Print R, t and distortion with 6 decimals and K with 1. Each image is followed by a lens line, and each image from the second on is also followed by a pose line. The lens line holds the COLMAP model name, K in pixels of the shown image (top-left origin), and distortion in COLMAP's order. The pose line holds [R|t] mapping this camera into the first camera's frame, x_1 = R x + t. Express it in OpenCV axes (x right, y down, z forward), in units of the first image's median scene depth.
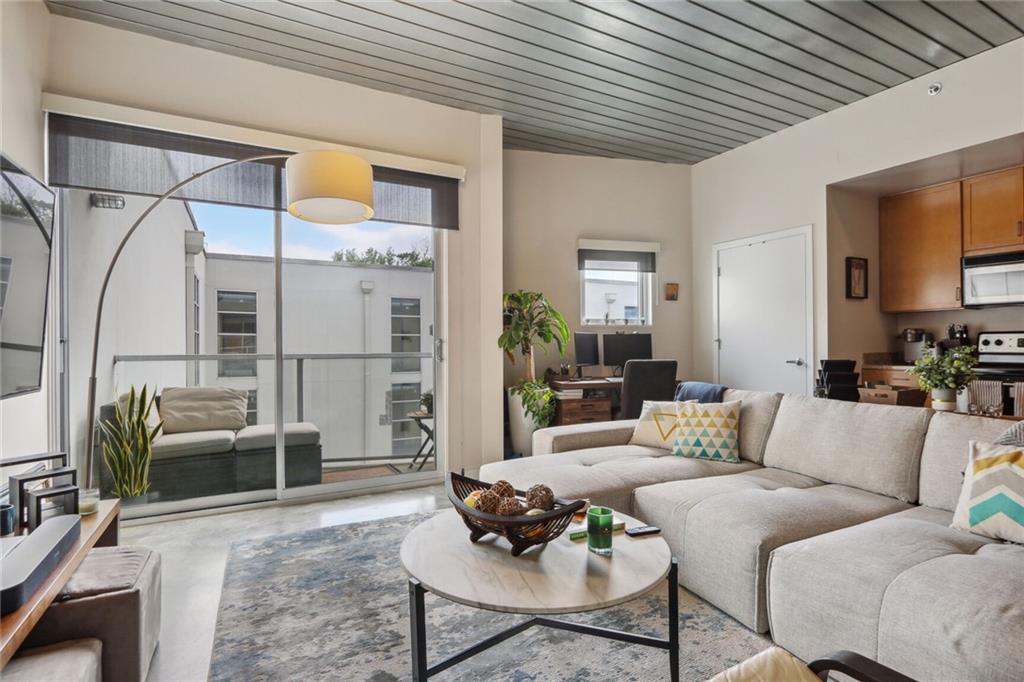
lens RADIAL K [[509.4, 0, 510.8], [0, 509.4, 343.9], [0, 0, 1]] dist [0.006472, 0.000092]
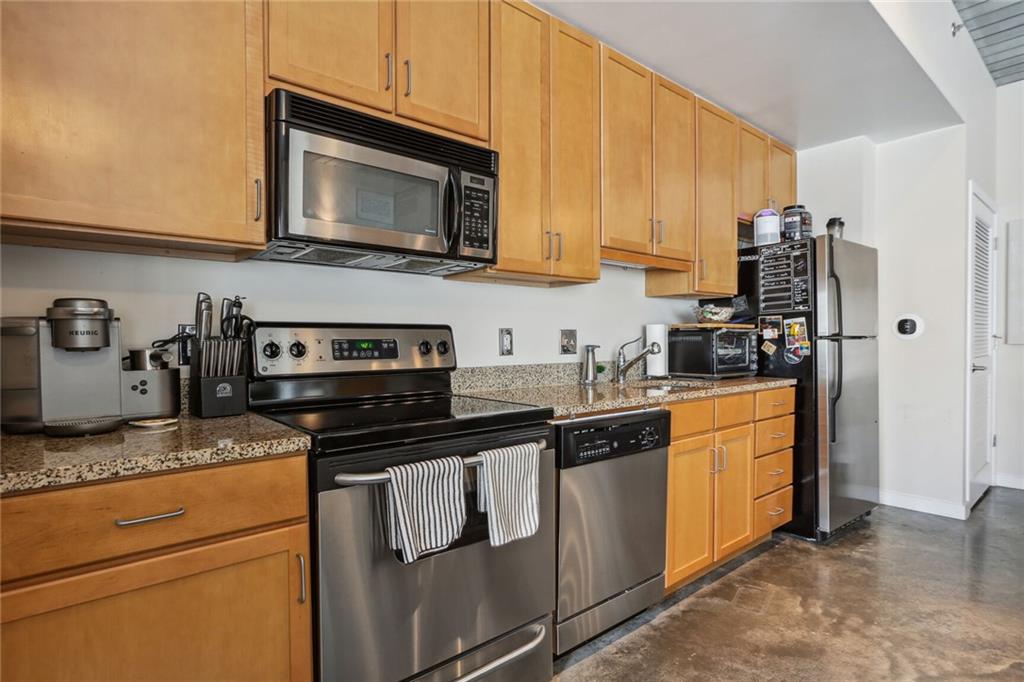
lens RADIAL K [[532.5, 0, 510.0], [0, 532.5, 348.9], [0, 0, 1]] dist [-0.001111, -0.000381]
pose [[-0.209136, -0.008320, 0.977851, 0.507414], [0.008184, 0.999914, 0.010258, -0.005954], [-0.977852, 0.010148, -0.209050, 0.907569]]
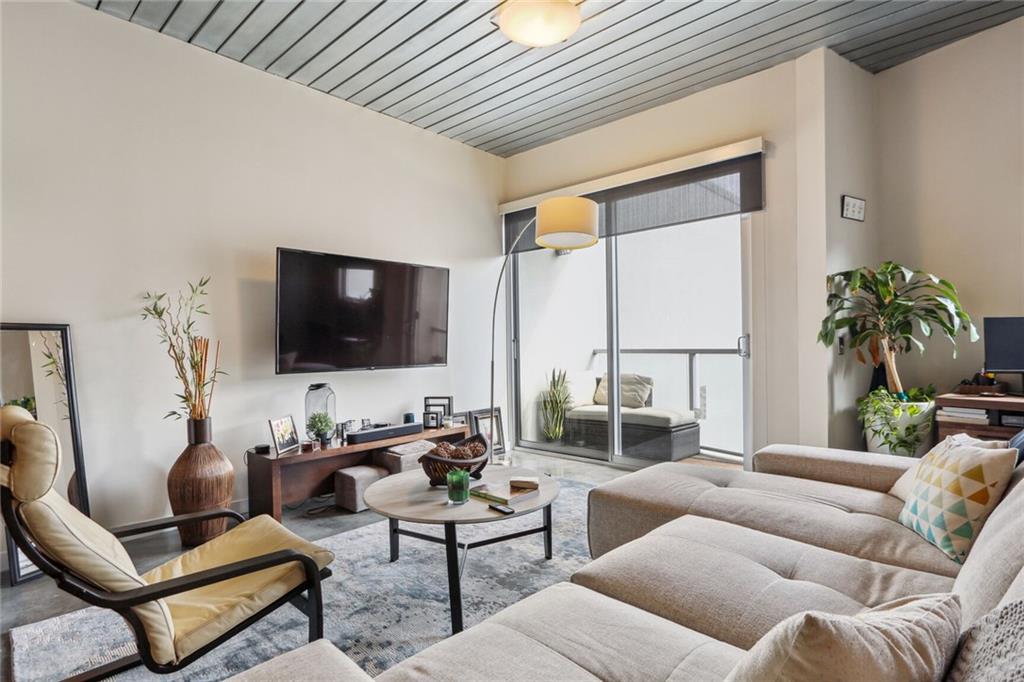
lens RADIAL K [[509.4, 0, 513.3], [0, 509.4, 347.5], [0, 0, 1]] dist [0.006472, 0.000092]
pose [[0.343200, 0.004160, -0.939253, 0.572041], [0.012176, 0.999886, 0.008878, 0.002378], [0.939183, -0.014483, 0.343110, 0.284911]]
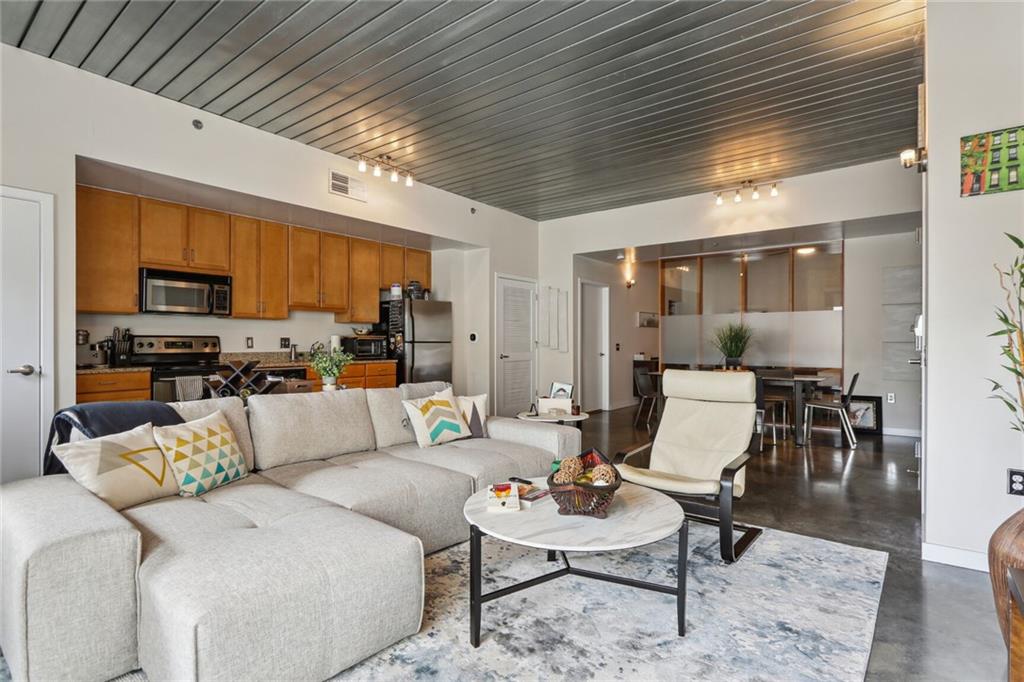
lens RADIAL K [[509.4, 0, 514.2], [0, 509.4, 345.3], [0, 0, 1]] dist [0.006472, 0.000092]
pose [[-0.401900, -0.001724, 0.915682, -0.443322], [0.000572, 0.999998, 0.002134, -0.003476], [-0.915683, 0.001382, -0.401898, 0.694029]]
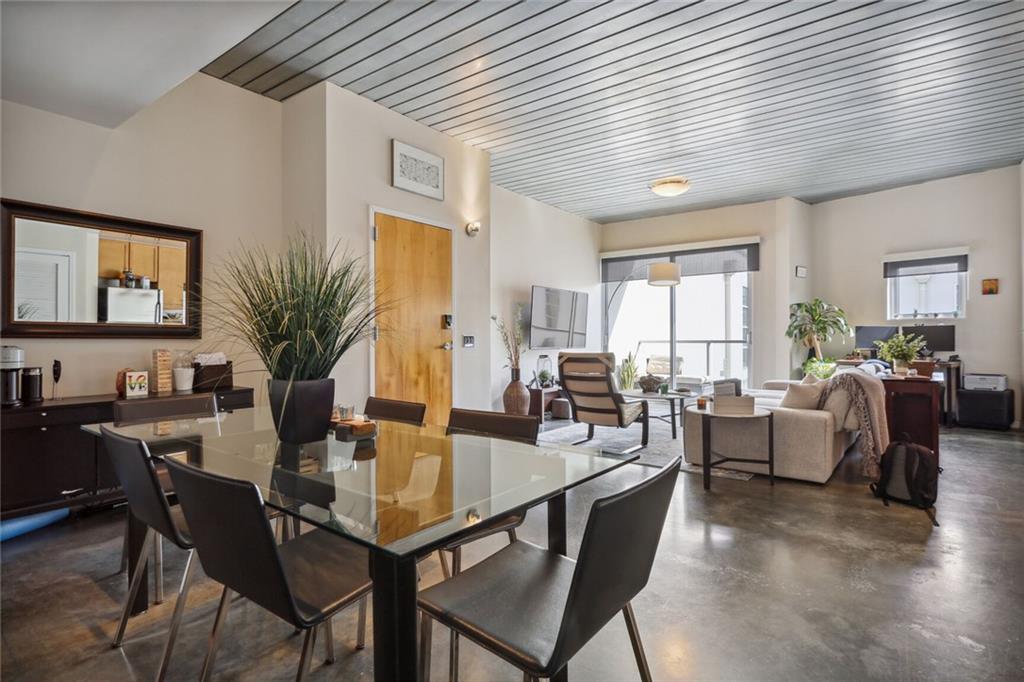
lens RADIAL K [[532.5, 0, 501.2], [0, 532.5, 339.4], [0, 0, 1]] dist [-0.001111, -0.000381]
pose [[0.409393, 0.002208, -0.912356, 1.216452], [0.002706, 0.999990, 0.003634, 0.008346], [0.912354, -0.003957, 0.409383, -0.584686]]
